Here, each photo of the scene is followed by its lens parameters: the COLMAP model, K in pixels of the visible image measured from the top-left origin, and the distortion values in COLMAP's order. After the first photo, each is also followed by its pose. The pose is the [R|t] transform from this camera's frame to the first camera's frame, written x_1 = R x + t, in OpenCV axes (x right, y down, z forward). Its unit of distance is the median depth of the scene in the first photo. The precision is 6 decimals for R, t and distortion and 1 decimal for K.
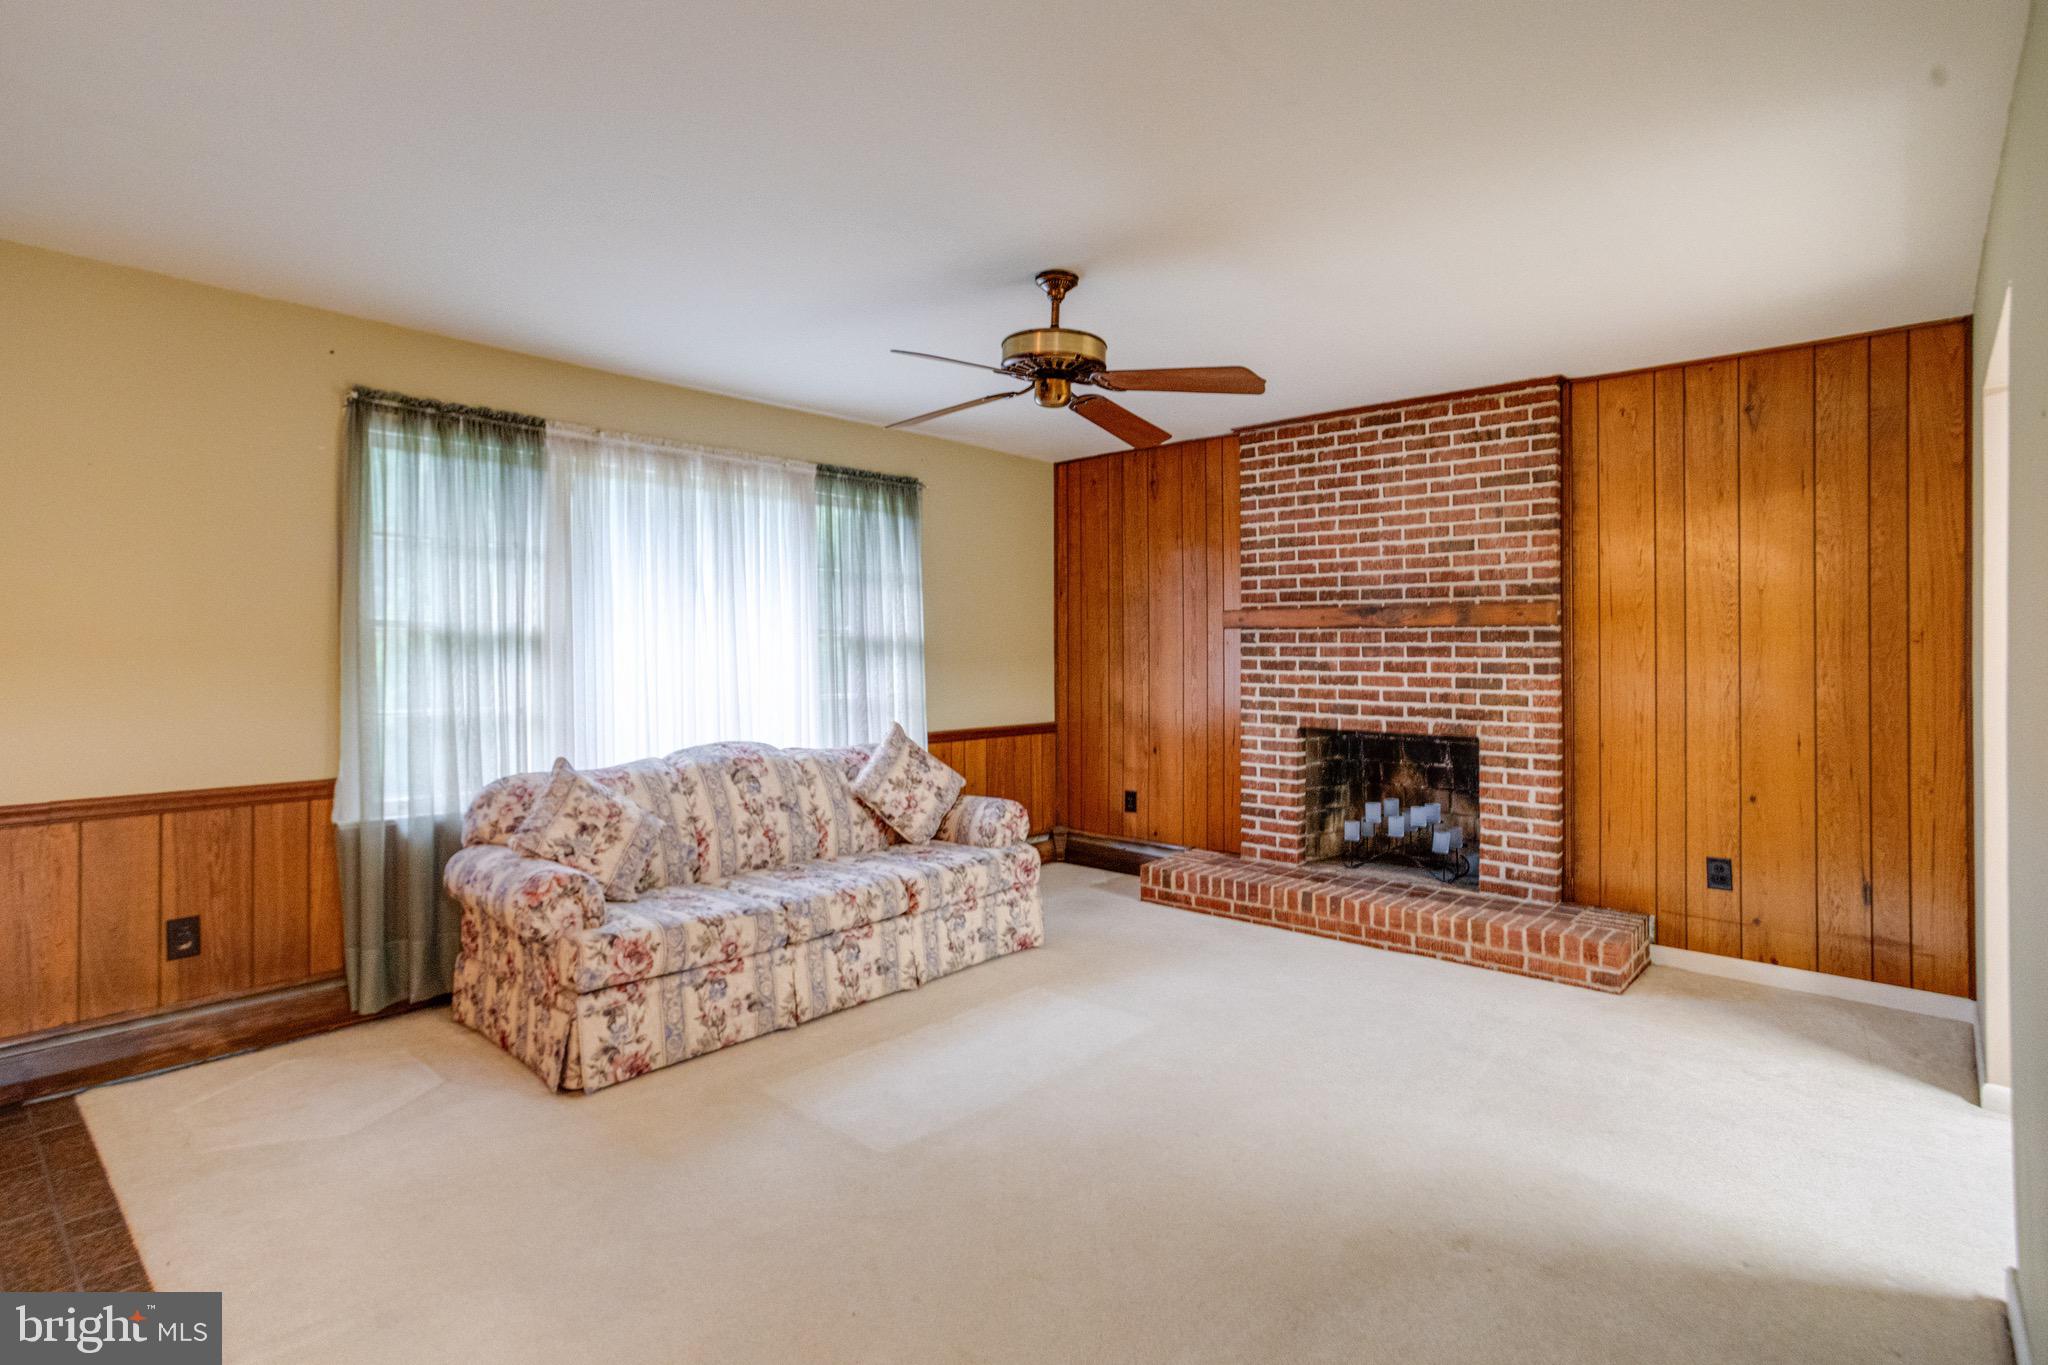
lens RADIAL K [[1011.1, 0, 1003.4], [0, 1011.1, 658.7], [0, 0, 1]] dist [-0.056670, 0.040471]
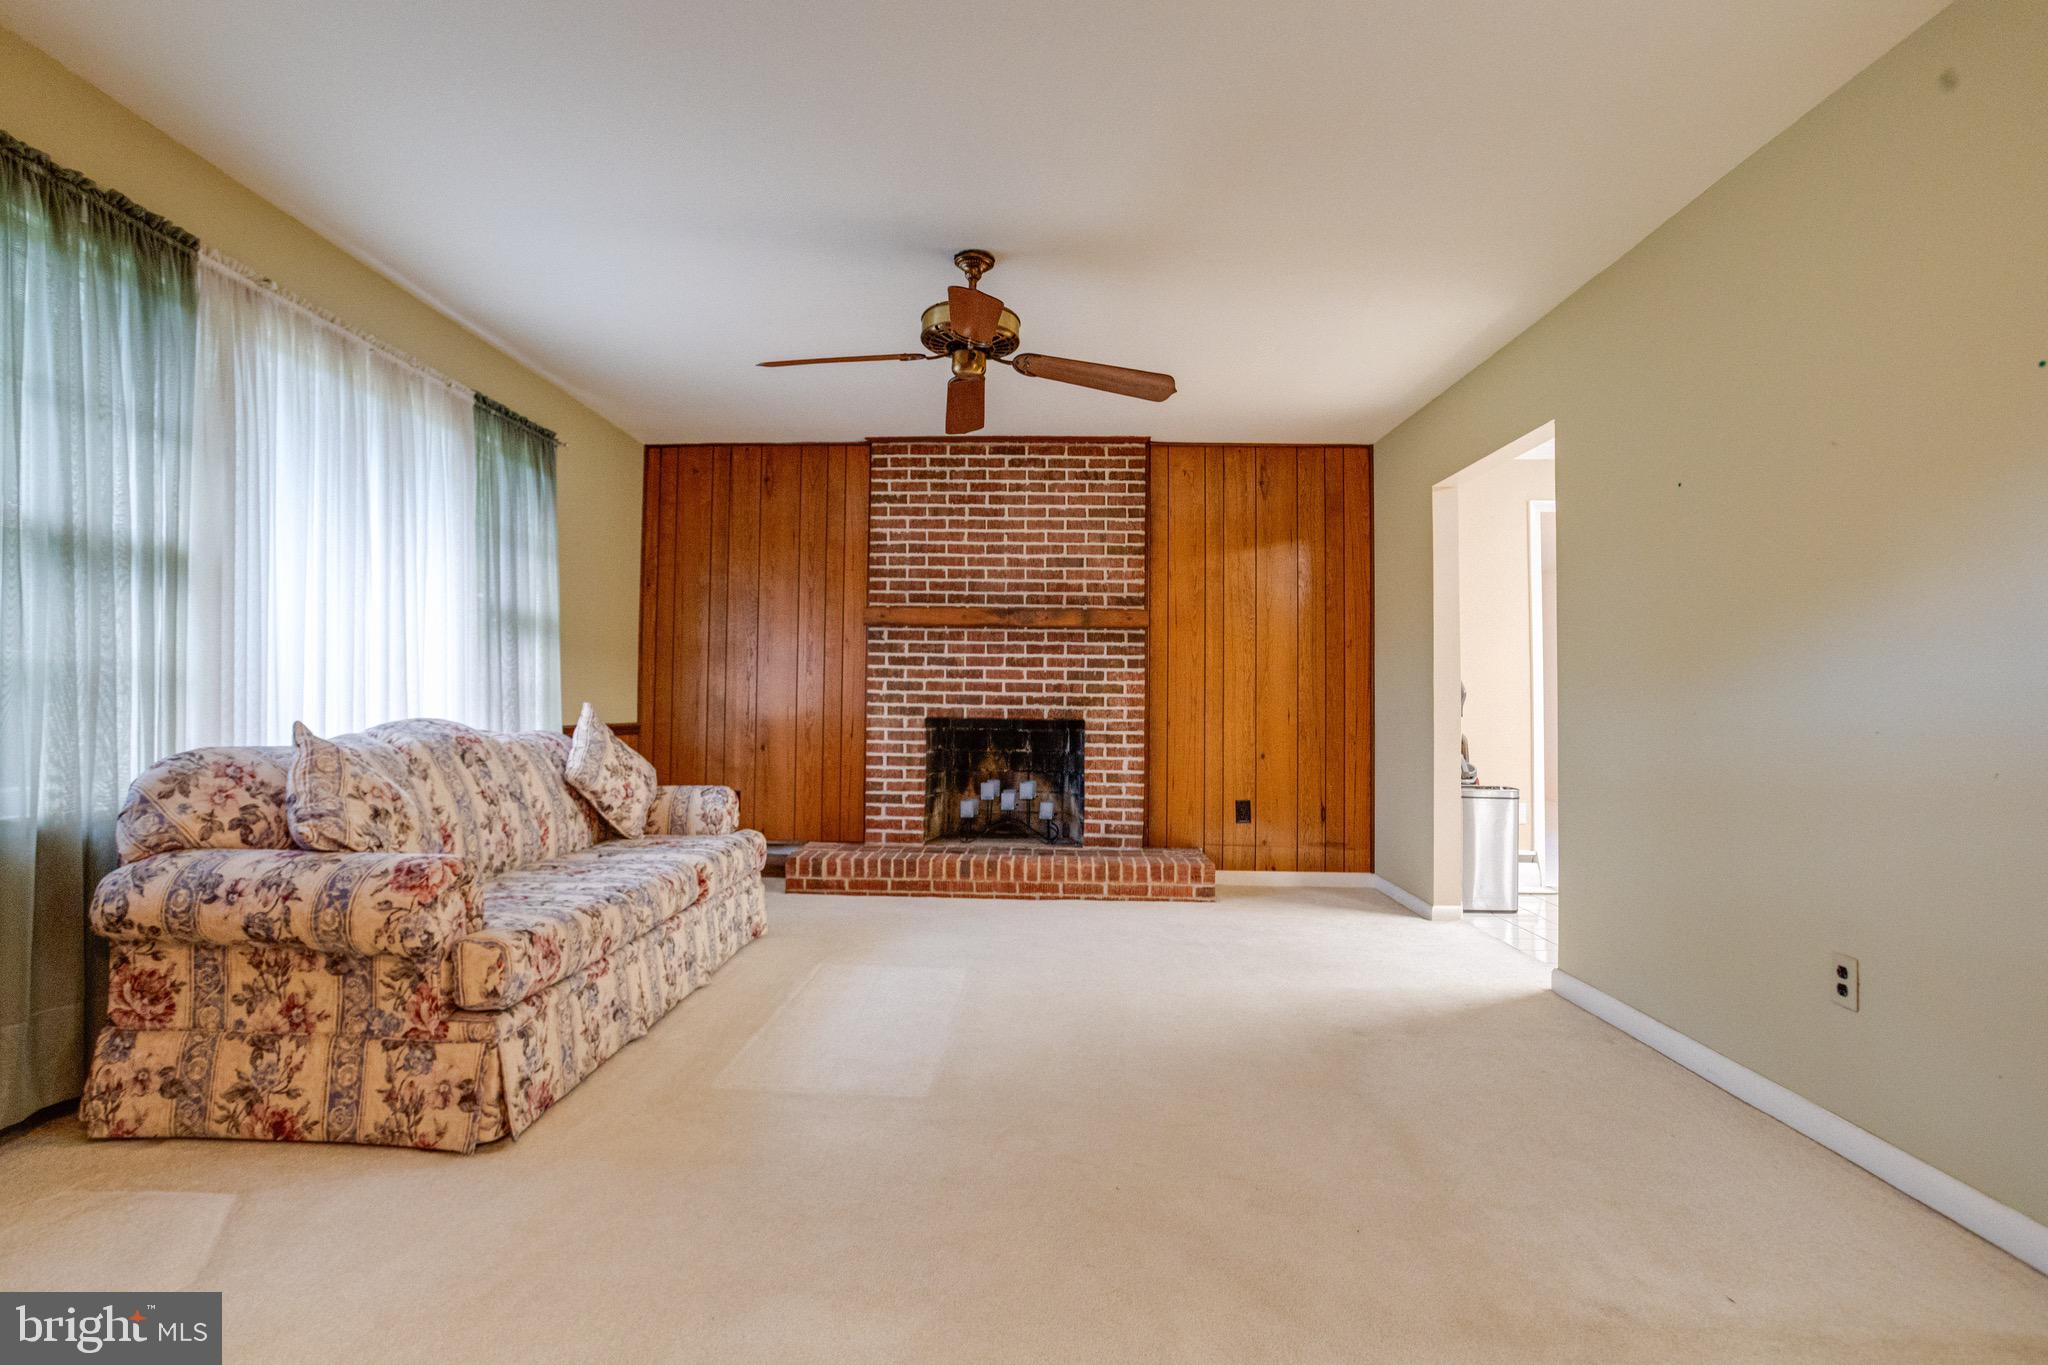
lens RADIAL K [[1014.9, 0, 995.2], [0, 1014.9, 681.1], [0, 0, 1]] dist [-0.063276, 0.037477]
pose [[0.769134, 0.024000, 0.638637, -0.403092], [-0.007086, 0.999553, -0.029030, 0.068368], [-0.639048, 0.017803, 0.768961, 0.115088]]
